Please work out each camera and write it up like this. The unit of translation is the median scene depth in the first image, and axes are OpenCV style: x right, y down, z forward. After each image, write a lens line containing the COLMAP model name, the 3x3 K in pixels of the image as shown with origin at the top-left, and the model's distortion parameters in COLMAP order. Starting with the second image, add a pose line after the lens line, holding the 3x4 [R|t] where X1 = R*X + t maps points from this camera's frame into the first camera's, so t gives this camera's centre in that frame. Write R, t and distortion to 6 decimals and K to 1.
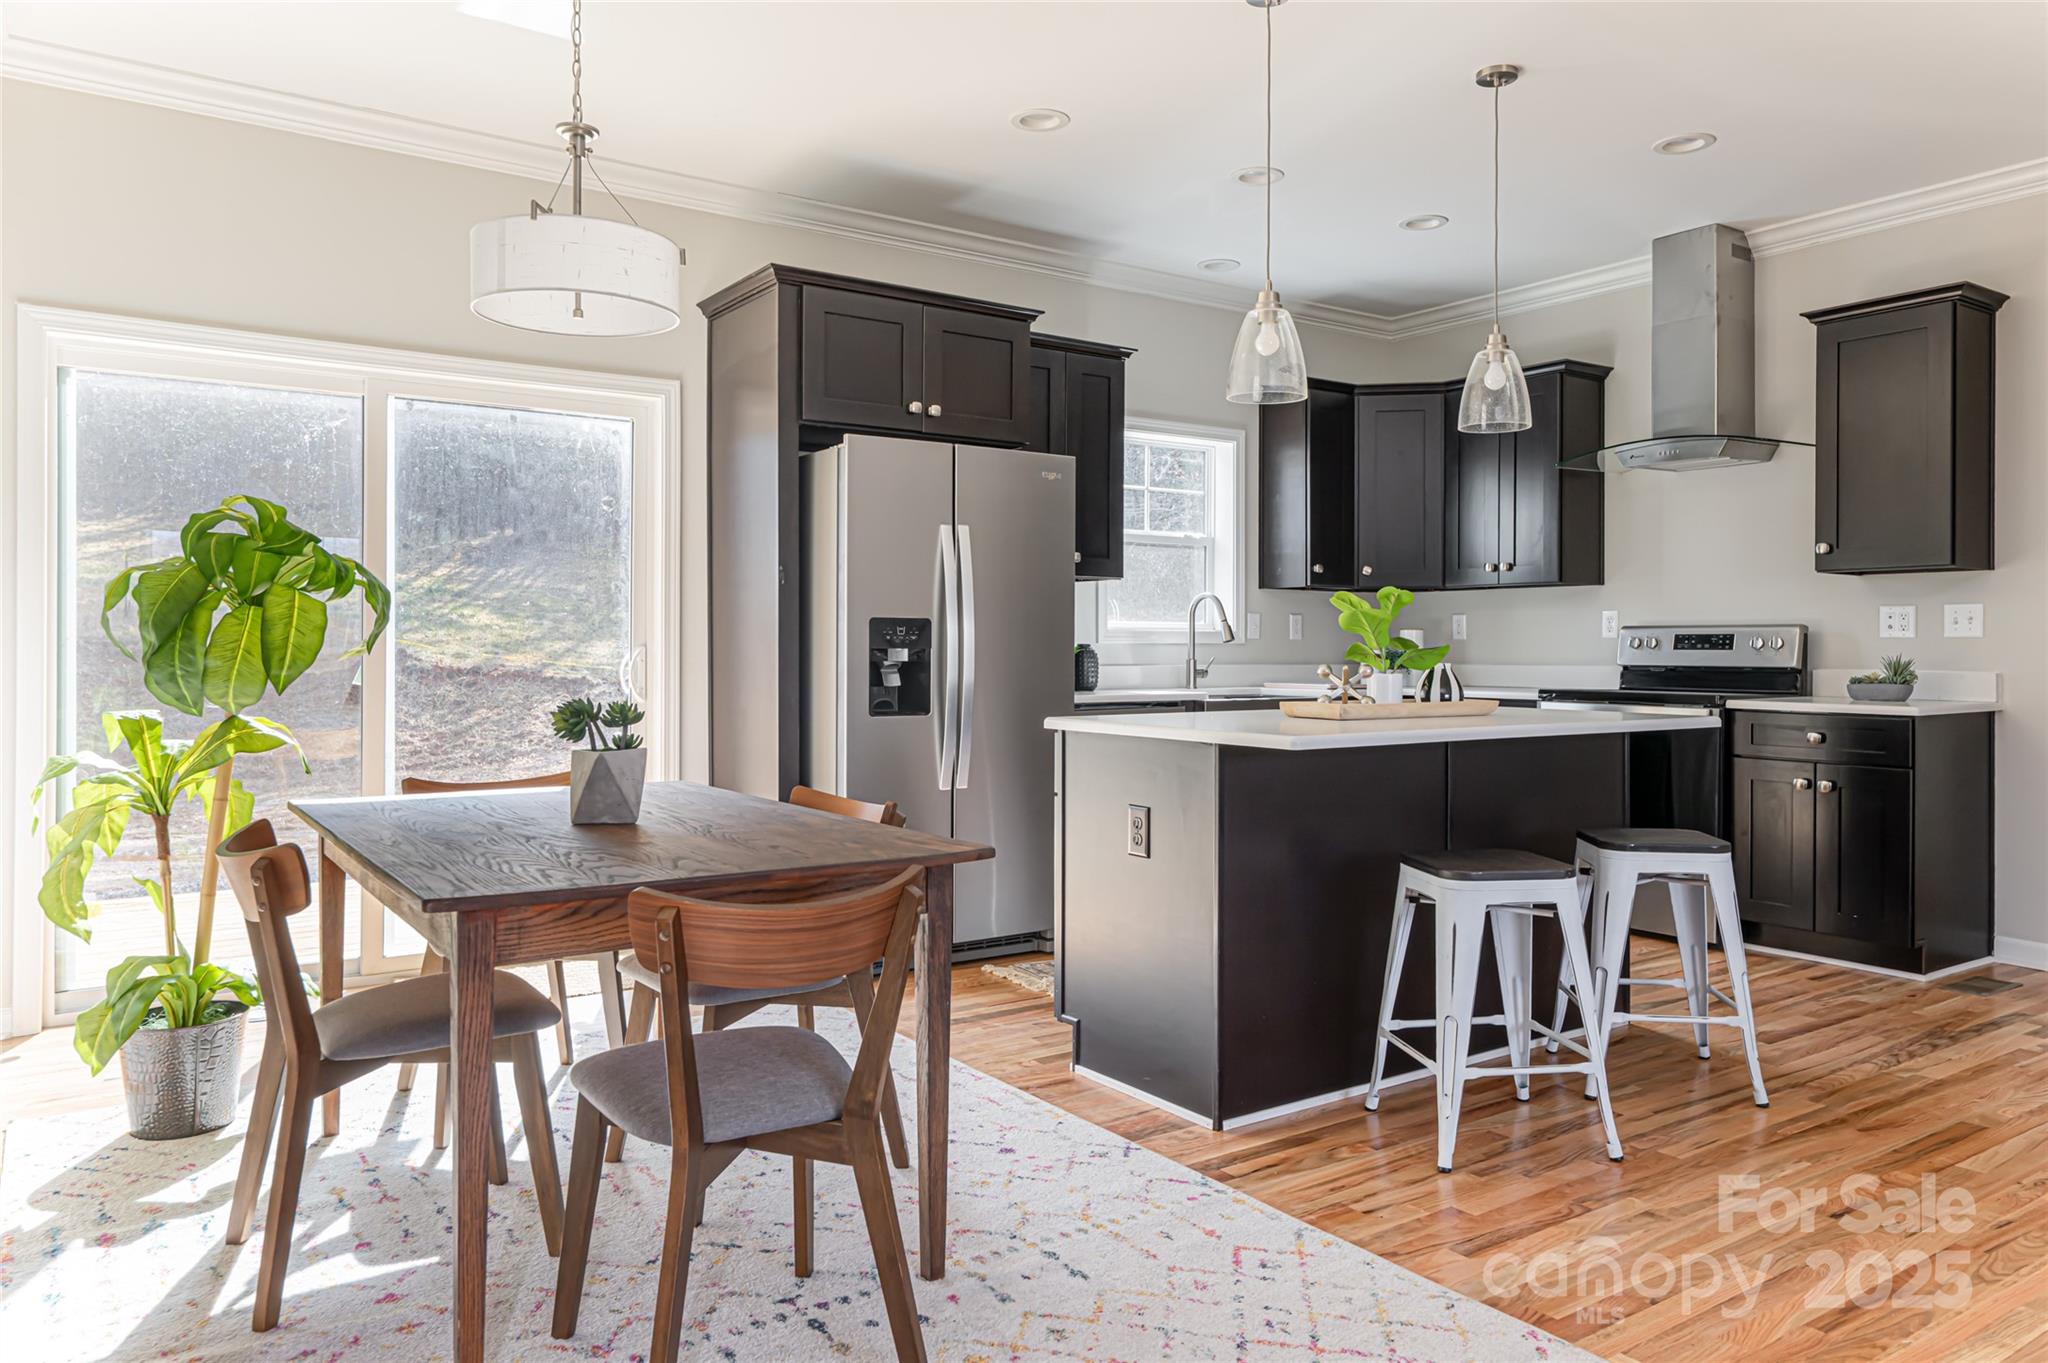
lens RADIAL K [[1415.4, 0, 1030.5], [0, 1415.4, 652.9], [0, 0, 1]] dist [0.001082, 0.000258]
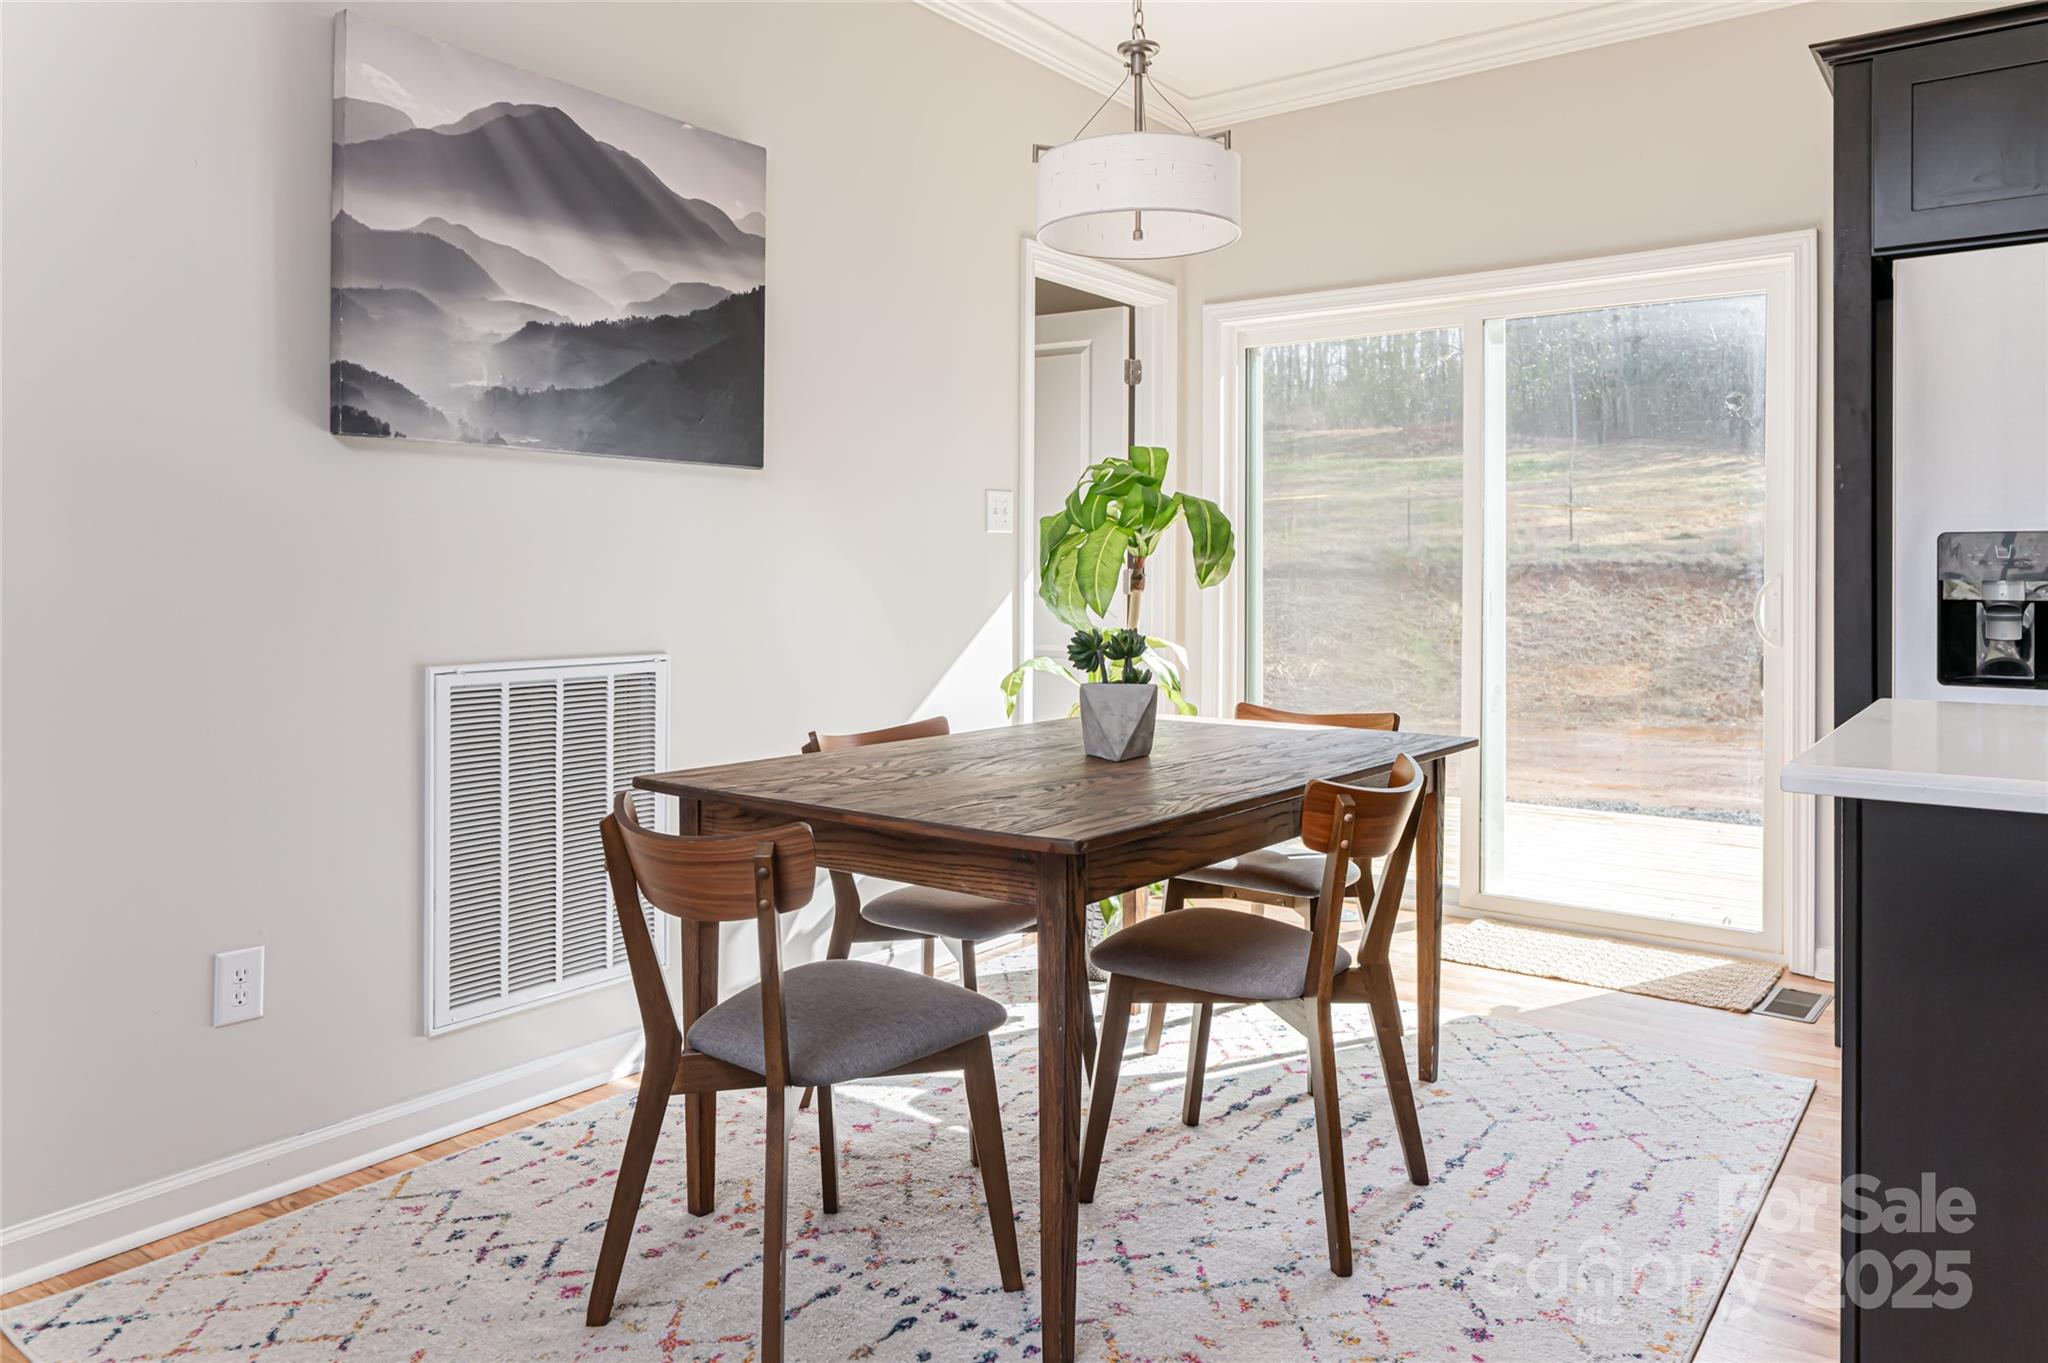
lens RADIAL K [[1397.6, 0, 1033.9], [0, 1397.6, 582.9], [0, 0, 1]] dist [0.001980, -0.000357]
pose [[0.315297, 0.004528, -0.948982, 0.336798], [-0.005364, 0.999981, 0.002989, -0.001526], [0.948978, 0.004148, 0.315316, 0.370096]]
